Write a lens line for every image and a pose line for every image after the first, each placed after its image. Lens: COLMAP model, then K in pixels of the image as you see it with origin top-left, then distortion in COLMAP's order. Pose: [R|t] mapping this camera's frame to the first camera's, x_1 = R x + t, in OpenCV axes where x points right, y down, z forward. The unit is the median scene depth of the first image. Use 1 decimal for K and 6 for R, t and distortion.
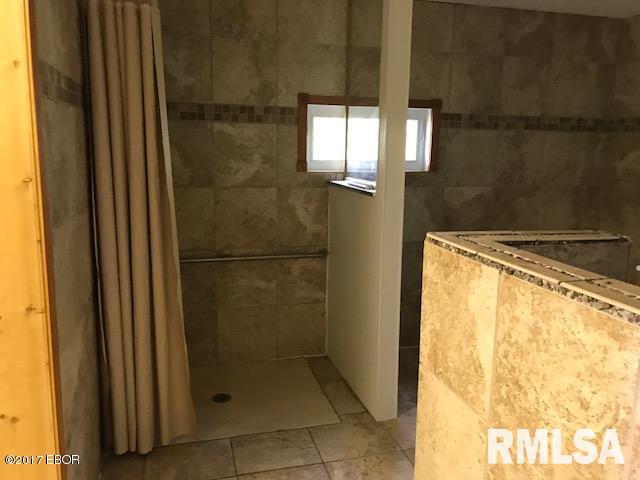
lens RADIAL K [[529.7, 0, 317.0], [0, 529.7, 240.2], [0, 0, 1]] dist [0.012063, -0.006878]
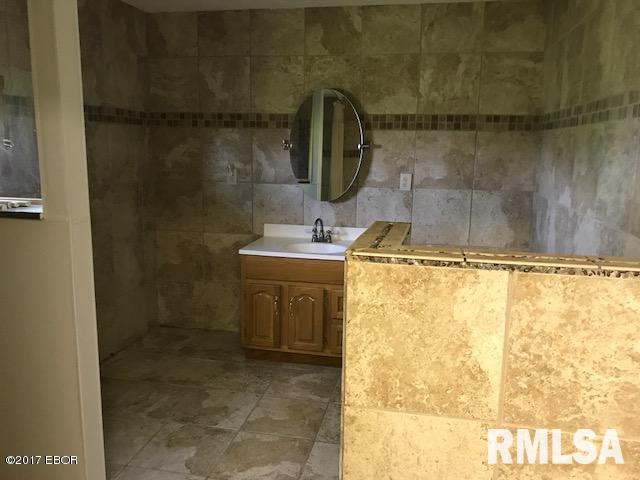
lens RADIAL K [[529.7, 0, 318.9], [0, 529.7, 238.2], [0, 0, 1]] dist [0.012063, -0.006878]
pose [[0.441003, -0.164501, 0.882301, -0.671348], [0.150001, 0.982742, 0.108253, -0.161842], [-0.884882, 0.084607, 0.458067, 0.812354]]
